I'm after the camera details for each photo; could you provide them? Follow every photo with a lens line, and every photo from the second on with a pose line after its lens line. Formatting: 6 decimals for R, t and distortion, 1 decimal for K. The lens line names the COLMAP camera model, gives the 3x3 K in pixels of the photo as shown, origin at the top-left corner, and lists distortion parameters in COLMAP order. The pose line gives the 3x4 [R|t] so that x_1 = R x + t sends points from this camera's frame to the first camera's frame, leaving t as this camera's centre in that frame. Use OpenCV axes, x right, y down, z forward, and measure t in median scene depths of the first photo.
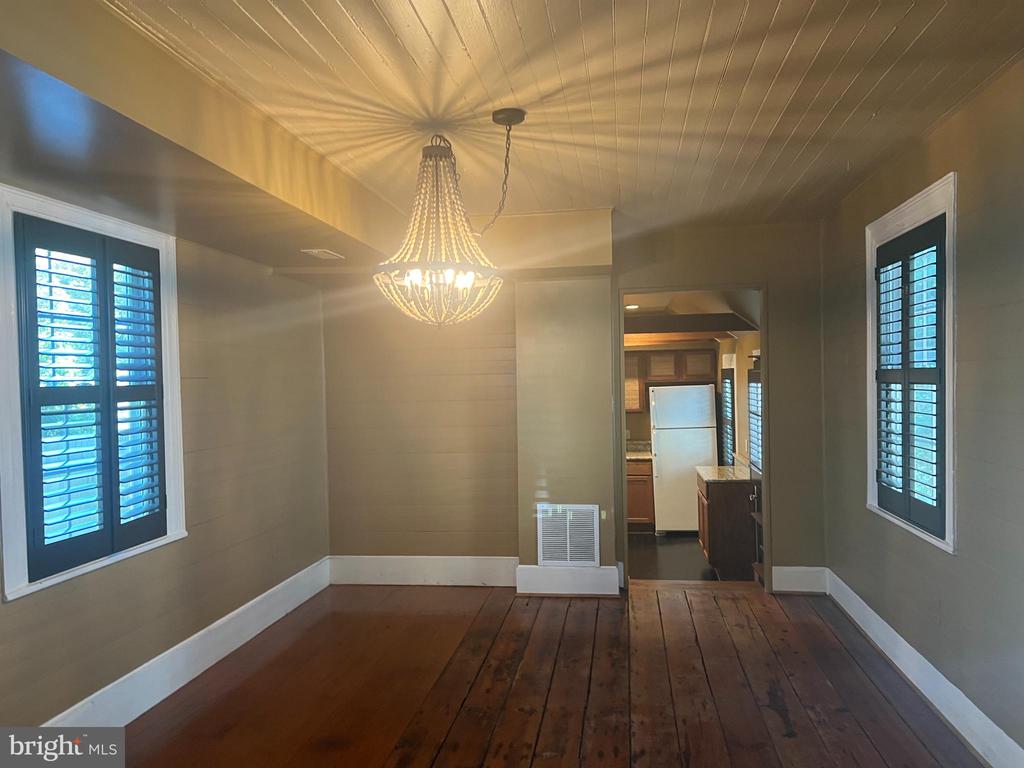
lens RADIAL K [[775.0, 0, 512.2], [0, 775.0, 391.8], [0, 0, 1]] dist [0.066484, -0.073112]
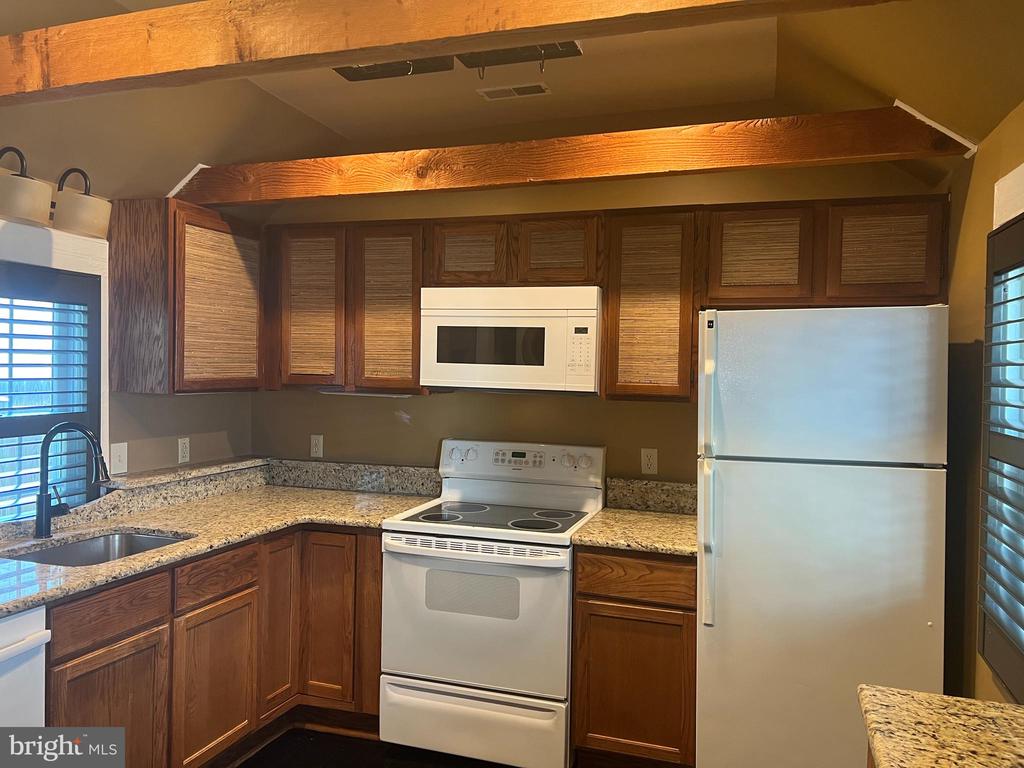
lens RADIAL K [[775.0, 0, 511.1], [0, 775.0, 388.4], [0, 0, 1]] dist [0.066484, -0.073112]
pose [[0.982116, 0.048957, -0.181799, 0.161889], [-0.047288, 0.998790, 0.013504, 0.022407], [0.182240, -0.004666, 0.983243, 0.701884]]
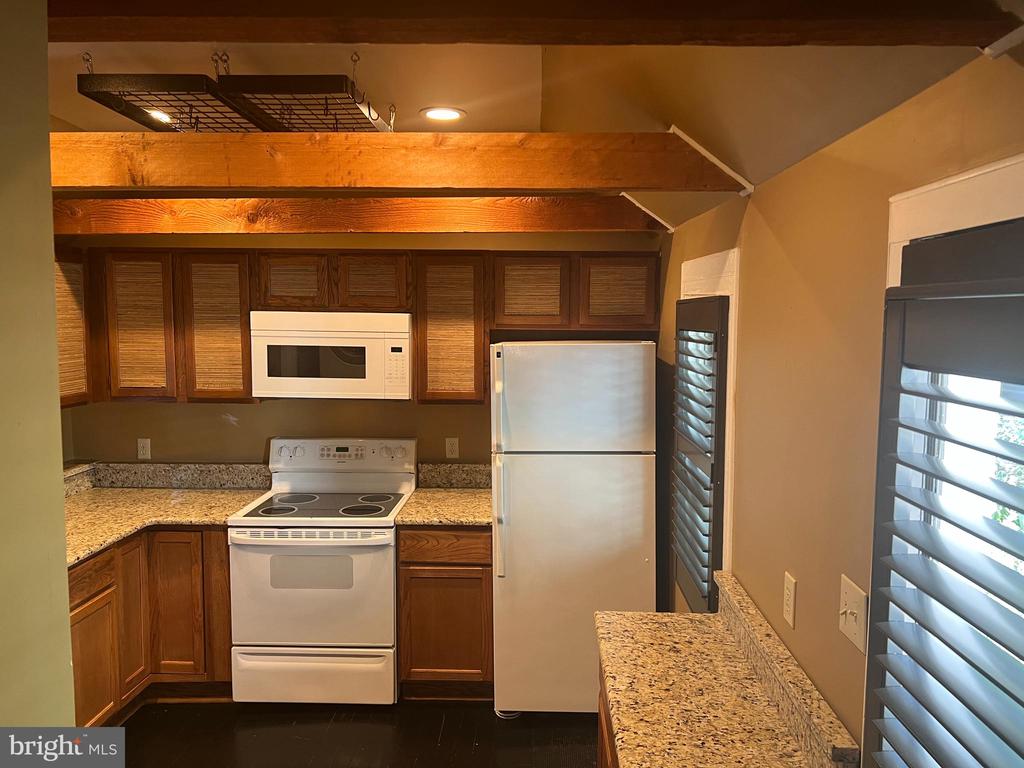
lens RADIAL K [[775.0, 0, 520.8], [0, 775.0, 378.1], [0, 0, 1]] dist [0.066484, -0.073112]
pose [[0.993965, 0.021696, 0.107530, 0.150954], [-0.028328, 0.997764, 0.060534, -0.012566], [-0.105976, -0.063214, 0.992357, 0.618626]]
